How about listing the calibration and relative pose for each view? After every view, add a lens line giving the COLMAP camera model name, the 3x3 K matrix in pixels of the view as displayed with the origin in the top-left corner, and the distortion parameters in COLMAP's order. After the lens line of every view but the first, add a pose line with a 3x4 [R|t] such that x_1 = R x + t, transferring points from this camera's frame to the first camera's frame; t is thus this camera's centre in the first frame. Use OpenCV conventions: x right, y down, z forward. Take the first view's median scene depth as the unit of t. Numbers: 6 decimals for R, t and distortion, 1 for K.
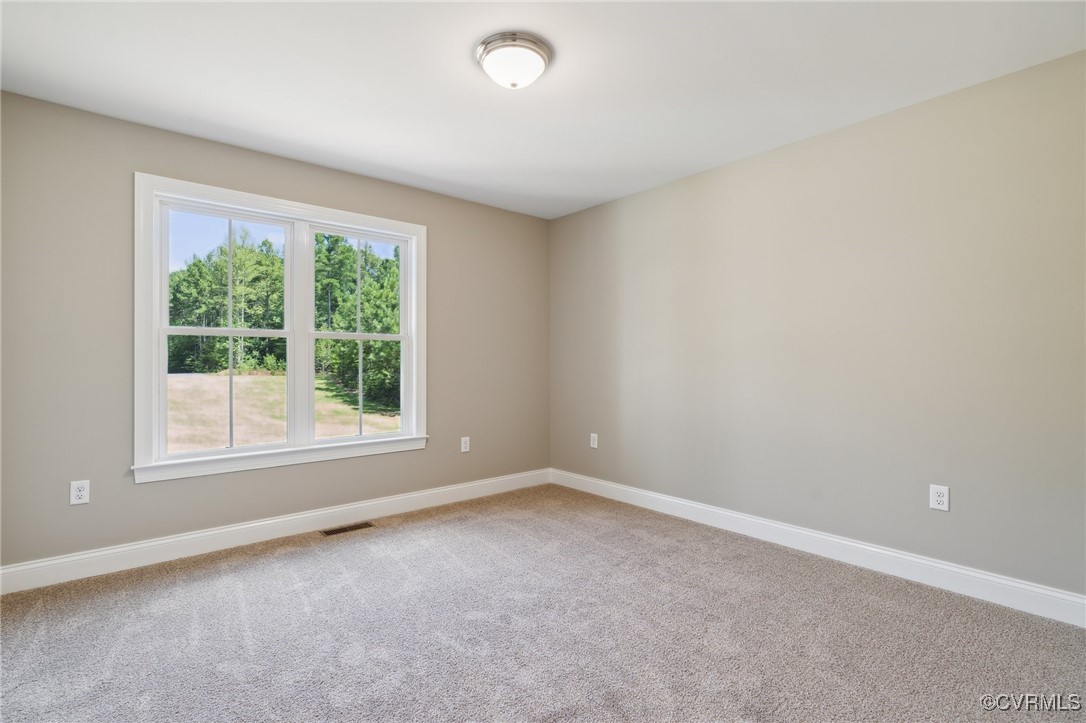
lens RADIAL K [[498.4, 0, 544.1], [0, 498.4, 354.1], [0, 0, 1]] dist [0.000406, -0.006082]
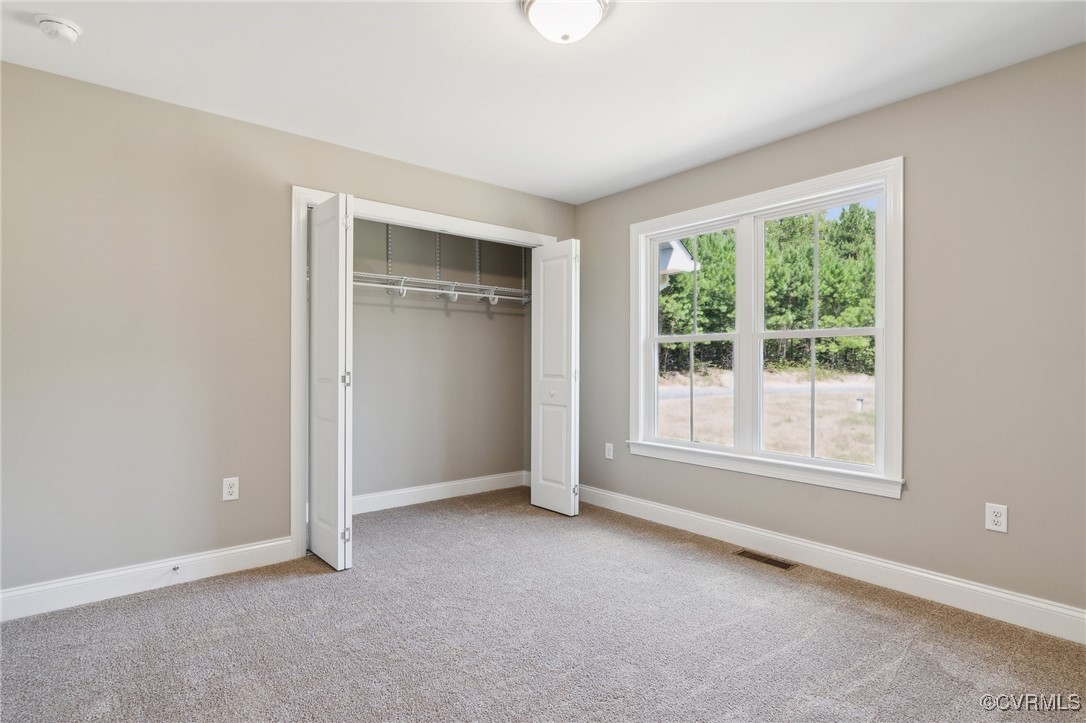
lens RADIAL K [[551.6, 0, 543.0], [0, 551.6, 361.5], [0, 0, 1]] dist [0.000385, 0.000635]
pose [[-0.006484, -0.002241, -0.999976, 0.577801], [0.011228, 0.999934, -0.002314, 0.007792], [0.999916, -0.011243, -0.006458, 0.647861]]
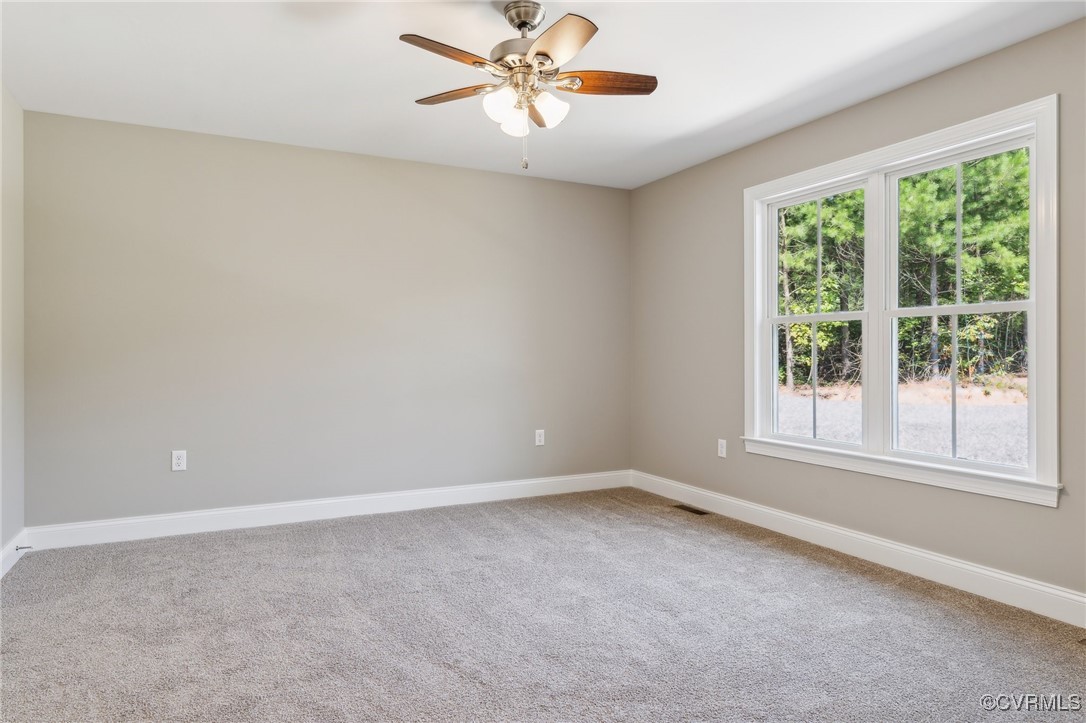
lens RADIAL K [[664.3, 0, 542.7], [0, 664.3, 354.9], [0, 0, 1]] dist [0.002314, -0.000805]
pose [[-0.228629, 0.009940, -0.973463, 0.703376], [0.024956, 0.999679, 0.004346, 0.008024], [0.973194, -0.023300, -0.228803, 0.750434]]
